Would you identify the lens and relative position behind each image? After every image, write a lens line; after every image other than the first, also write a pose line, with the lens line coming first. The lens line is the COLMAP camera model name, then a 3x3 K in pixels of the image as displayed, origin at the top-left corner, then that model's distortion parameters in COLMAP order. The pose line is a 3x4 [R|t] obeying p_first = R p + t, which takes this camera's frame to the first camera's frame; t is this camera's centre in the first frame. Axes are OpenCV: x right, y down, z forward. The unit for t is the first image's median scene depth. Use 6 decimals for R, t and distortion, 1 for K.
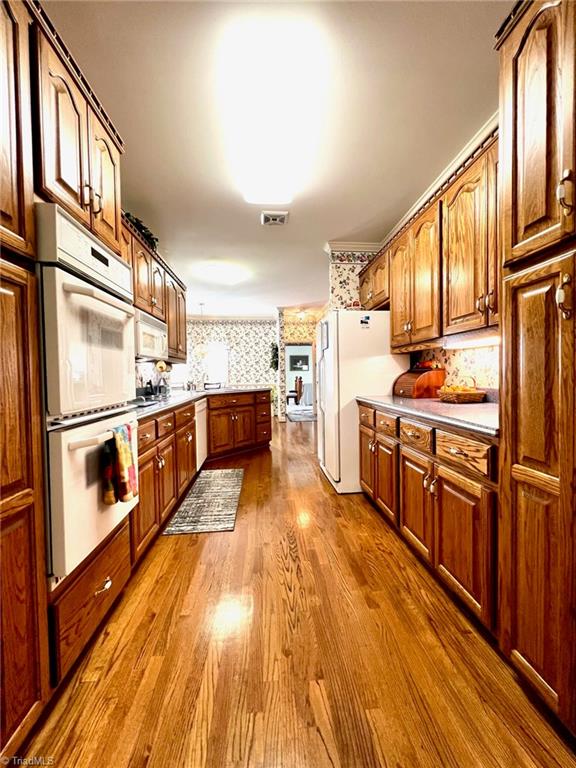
lens RADIAL K [[306.2, 0, 287.1], [0, 306.2, 383.1], [0, 0, 1]] dist [-0.000068, -0.000002]
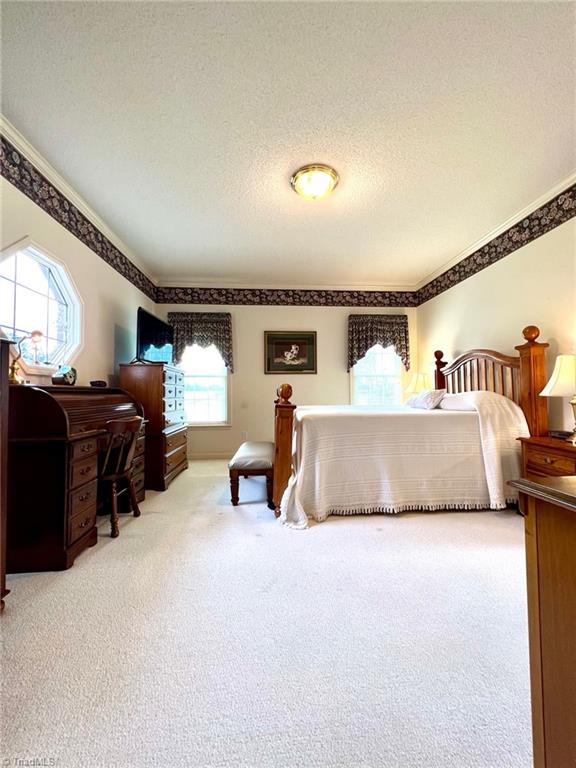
lens RADIAL K [[306.2, 0, 288.4], [0, 306.2, 382.1], [0, 0, 1]] dist [-0.000068, -0.000002]
pose [[0.999977, 0.004497, 0.005003, 0.036607], [-0.004258, 0.998902, -0.046660, -0.013314], [-0.005208, 0.046638, 0.998898, 0.650056]]
